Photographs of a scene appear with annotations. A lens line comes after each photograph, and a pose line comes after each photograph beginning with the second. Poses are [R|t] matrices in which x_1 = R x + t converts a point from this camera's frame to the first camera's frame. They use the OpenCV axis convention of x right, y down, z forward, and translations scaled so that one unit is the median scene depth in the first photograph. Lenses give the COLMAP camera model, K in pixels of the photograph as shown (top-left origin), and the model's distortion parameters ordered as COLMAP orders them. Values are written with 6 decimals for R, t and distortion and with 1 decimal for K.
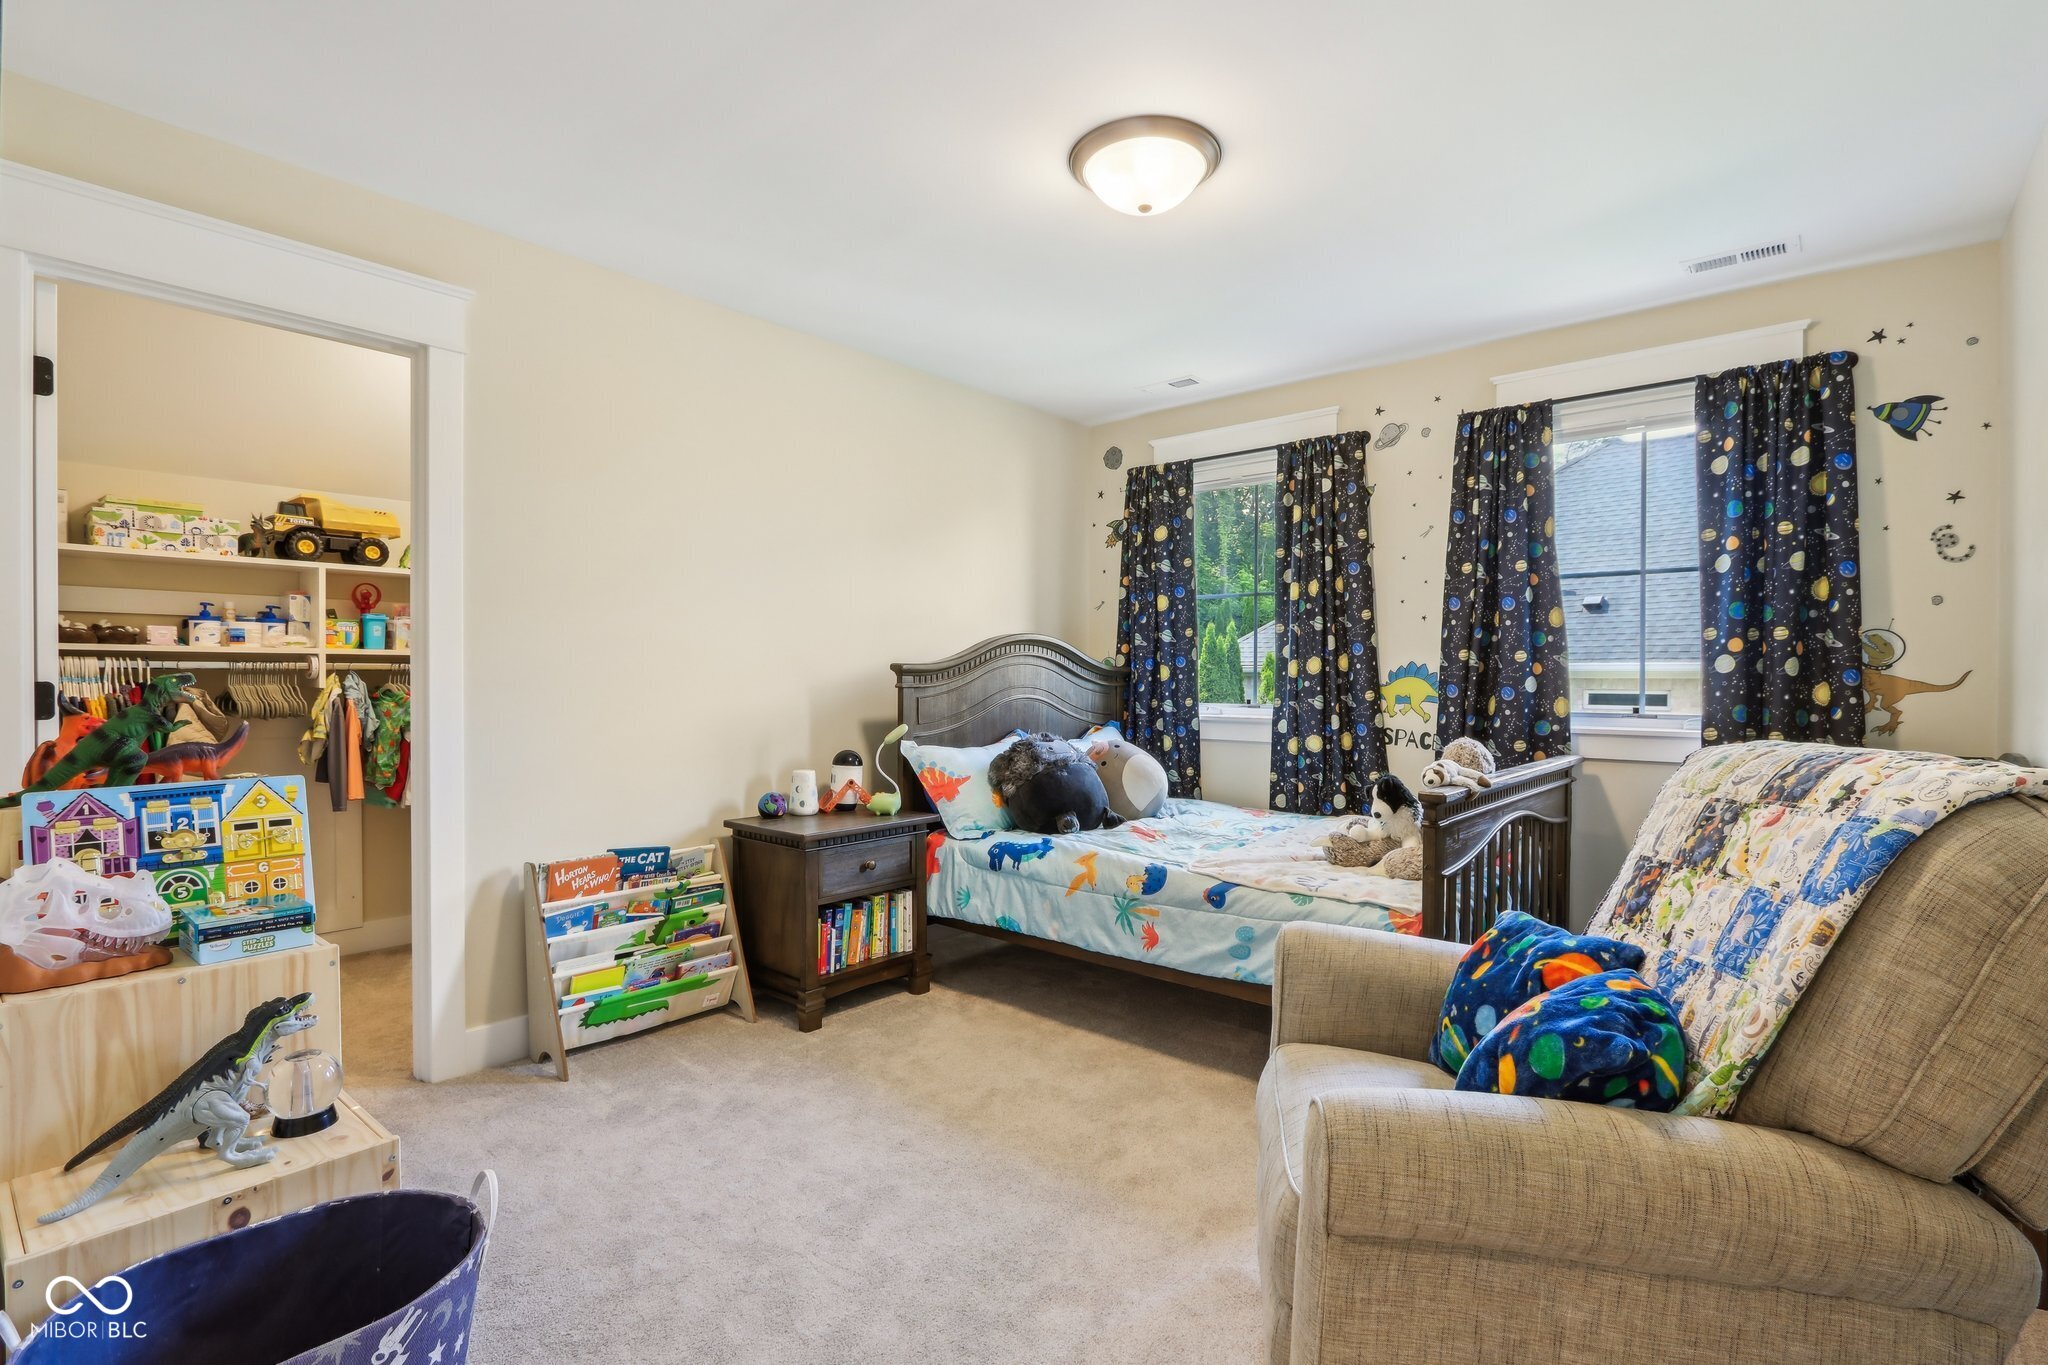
lens RADIAL K [[951.8, 0, 1032.8], [0, 951.8, 671.2], [0, 0, 1]] dist [-0.000406, -0.000080]
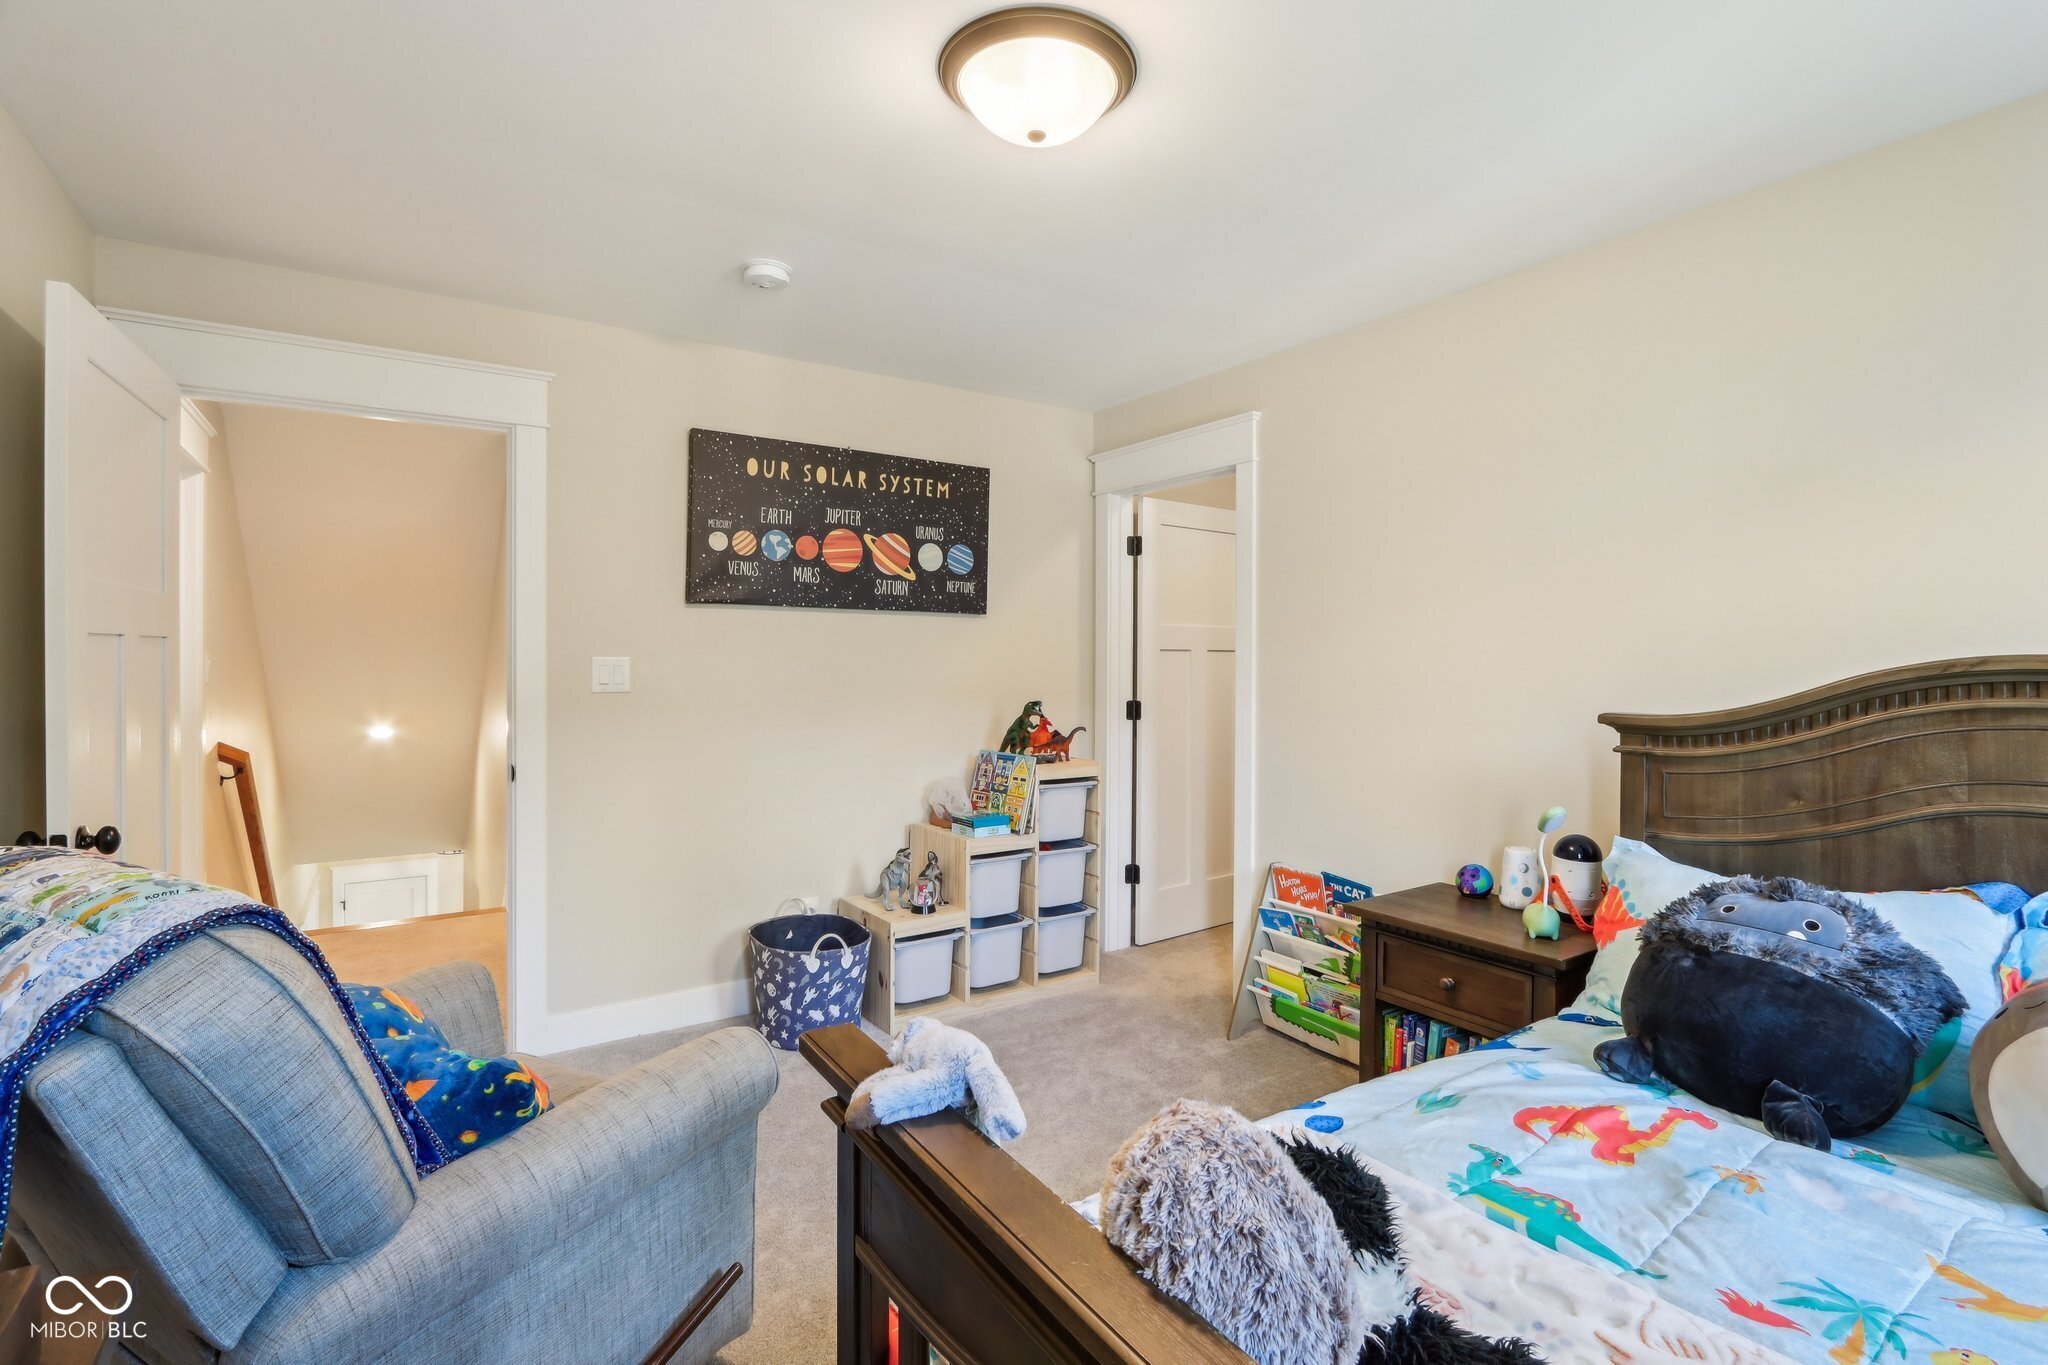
lens RADIAL K [[951.8, 0, 1032.8], [0, 951.8, 671.2], [0, 0, 1]] dist [-0.000406, -0.000080]
pose [[-0.255211, 0.005323, -0.966871, 0.696145], [-0.002609, 0.999977, 0.006194, -0.048660], [0.966882, 0.004103, -0.255191, 0.964914]]
